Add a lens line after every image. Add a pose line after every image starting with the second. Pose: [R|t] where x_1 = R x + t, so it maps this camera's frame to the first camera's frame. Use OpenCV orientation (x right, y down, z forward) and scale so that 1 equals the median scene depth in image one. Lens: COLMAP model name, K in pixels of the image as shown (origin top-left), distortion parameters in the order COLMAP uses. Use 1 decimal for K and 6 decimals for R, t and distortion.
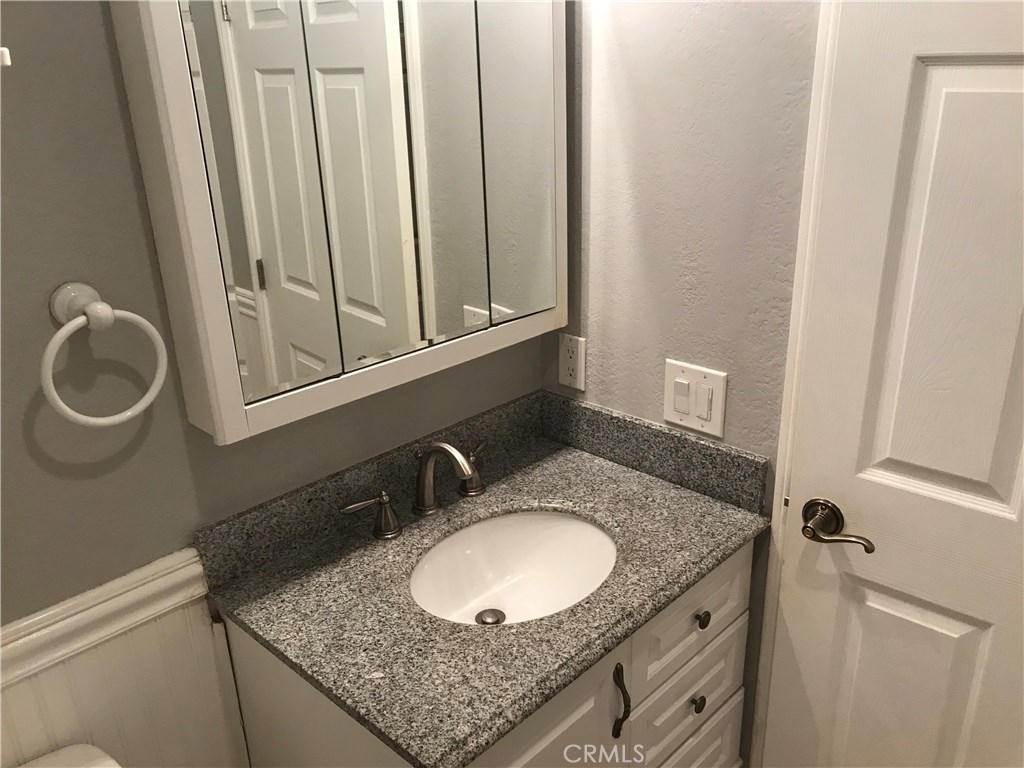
lens RADIAL K [[847.2, 0, 499.9], [0, 847.2, 403.4], [0, 0, 1]] dist [0.004911, -0.013453]
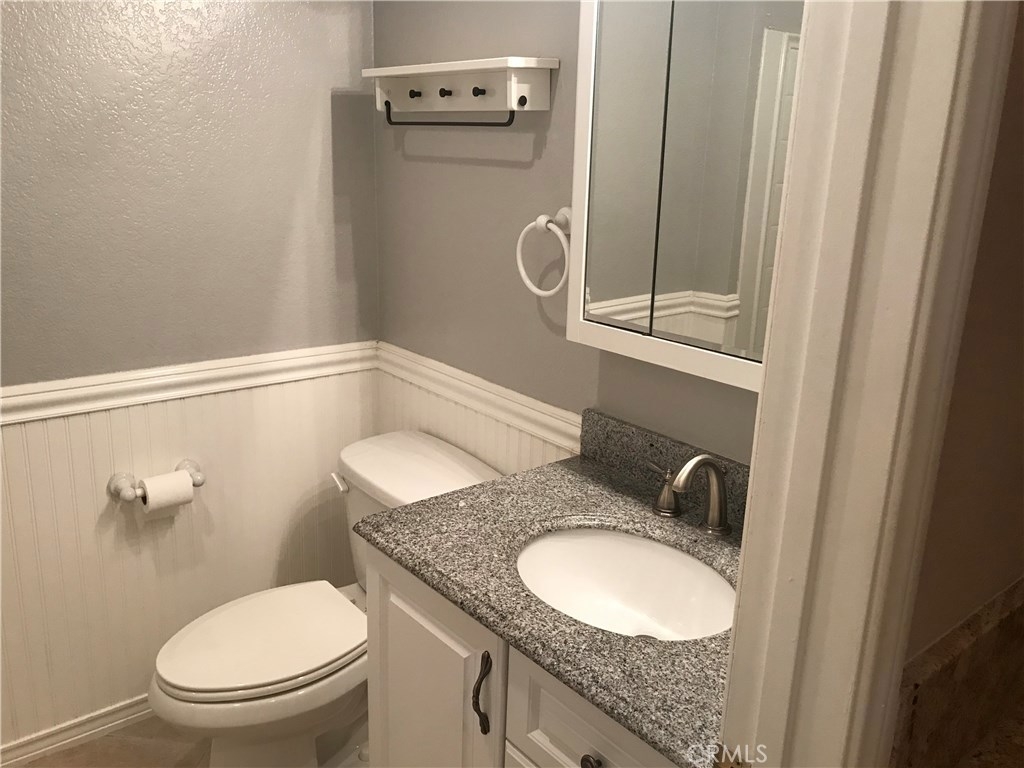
lens RADIAL K [[829.0, 0, 512.0], [0, 829.0, 384.0], [0, 0, 1]] dist [0.002813, -0.001967]
pose [[-0.109949, 0.303636, -0.946423, 0.844984], [-0.400591, 0.857898, 0.321773, -0.244677], [0.909636, 0.414508, 0.027308, 0.782462]]
